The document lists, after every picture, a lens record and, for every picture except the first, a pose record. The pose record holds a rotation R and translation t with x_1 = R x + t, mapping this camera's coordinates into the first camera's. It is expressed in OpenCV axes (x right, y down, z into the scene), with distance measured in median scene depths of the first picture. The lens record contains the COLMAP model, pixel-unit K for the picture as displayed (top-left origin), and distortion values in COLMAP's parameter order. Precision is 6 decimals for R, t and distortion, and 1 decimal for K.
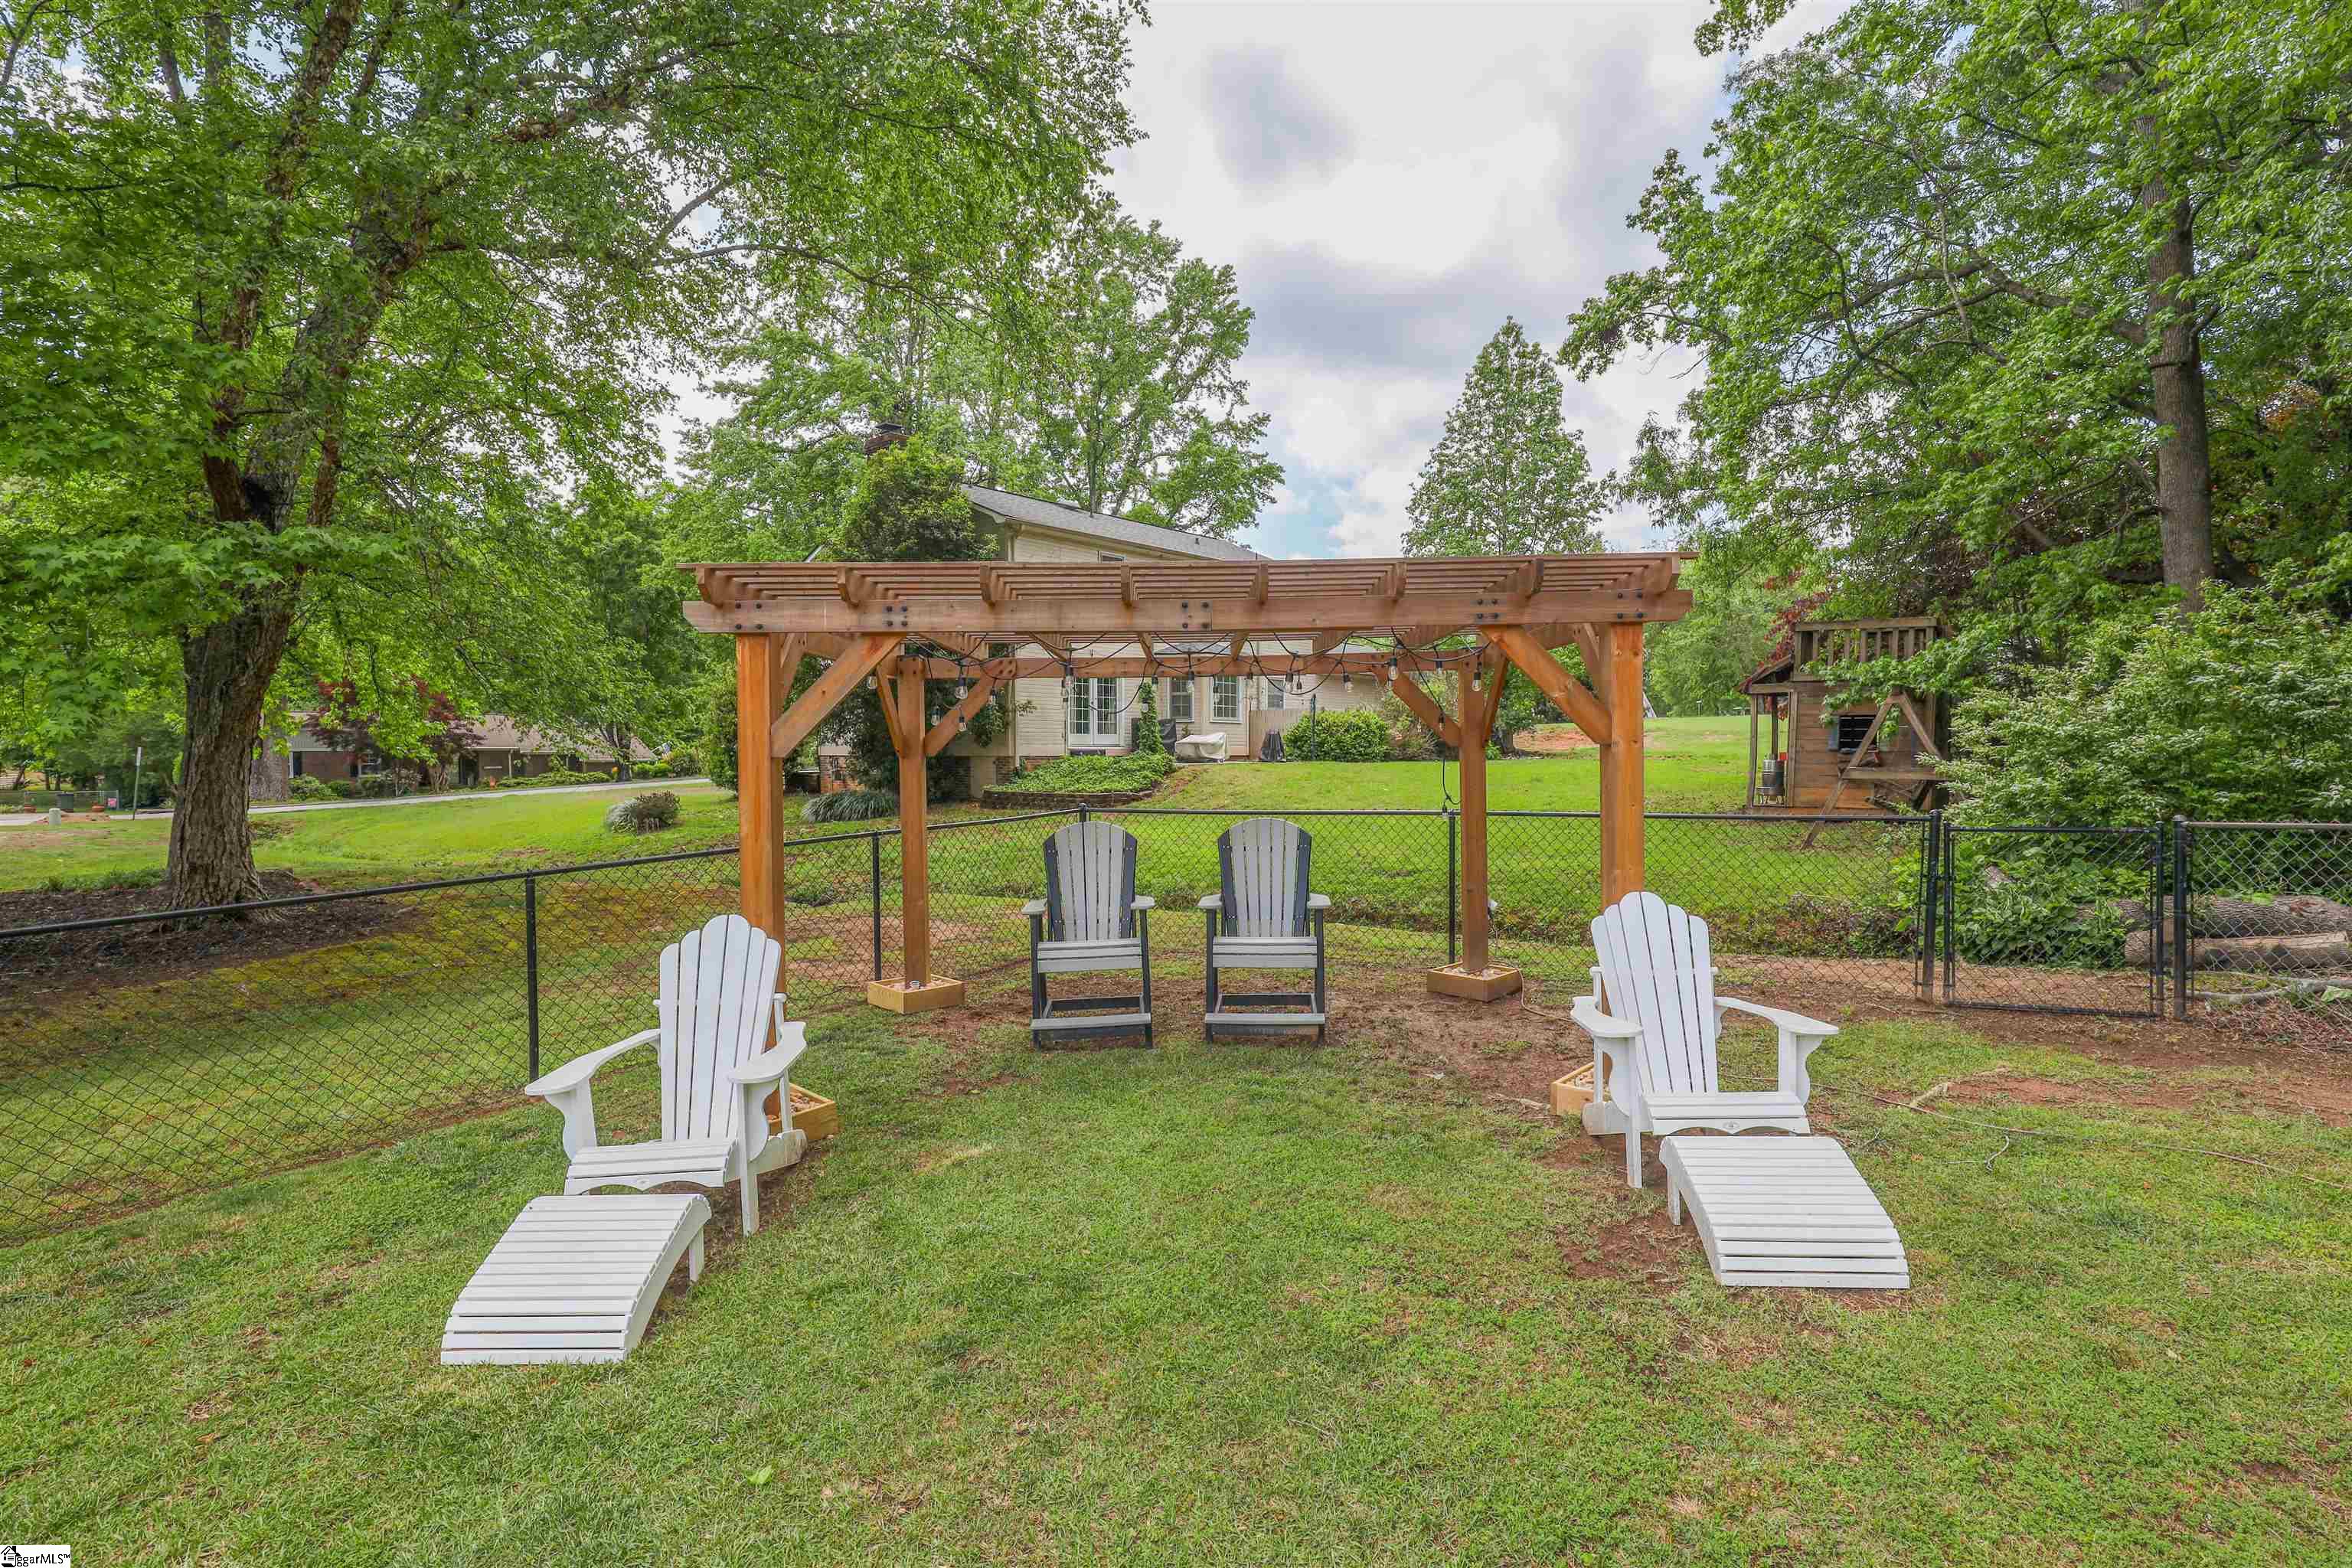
lens RADIAL K [[1075.4, 0, 1180.8], [0, 1075.4, 769.1], [0, 0, 1]] dist [-0.002681, -0.000165]
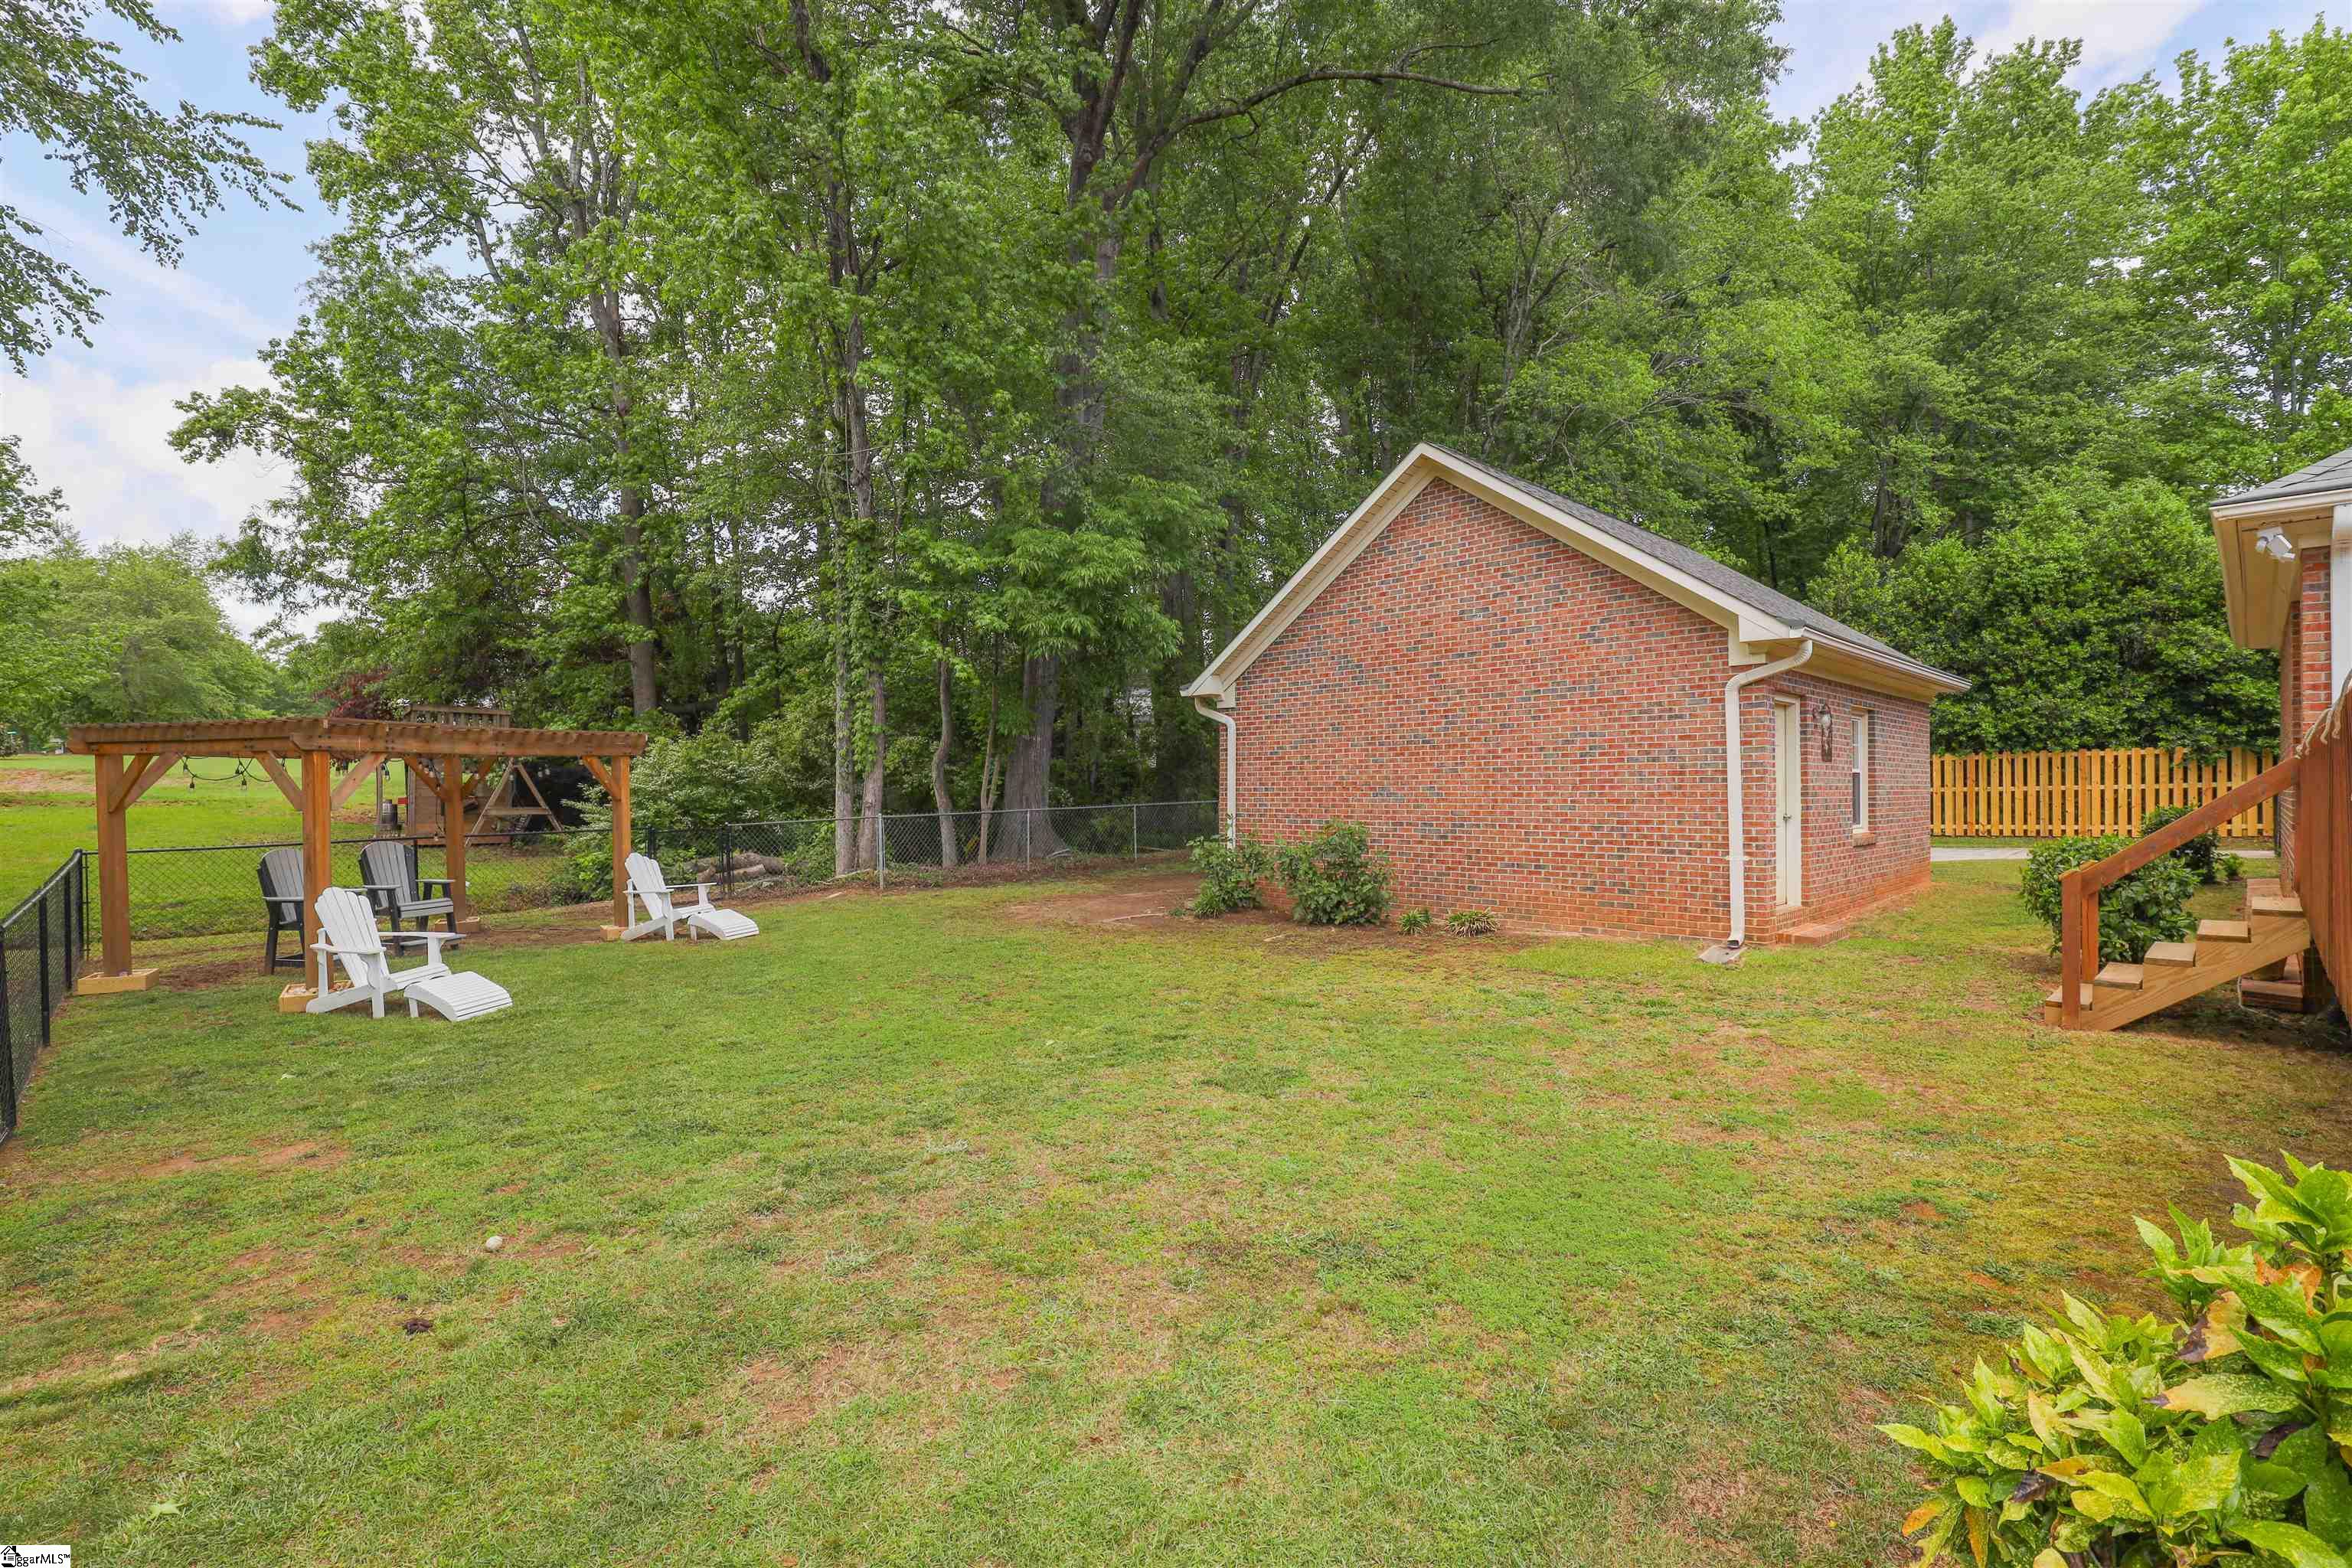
lens RADIAL K [[1075.4, 0, 1178.7], [0, 1075.4, 786.6], [0, 0, 1]] dist [-0.002681, -0.000165]
pose [[0.225801, 0.000053, 0.974173, -1.017365], [0.020870, 0.999770, -0.004892, -0.006706], [-0.973950, 0.021436, 0.225748, -0.496225]]
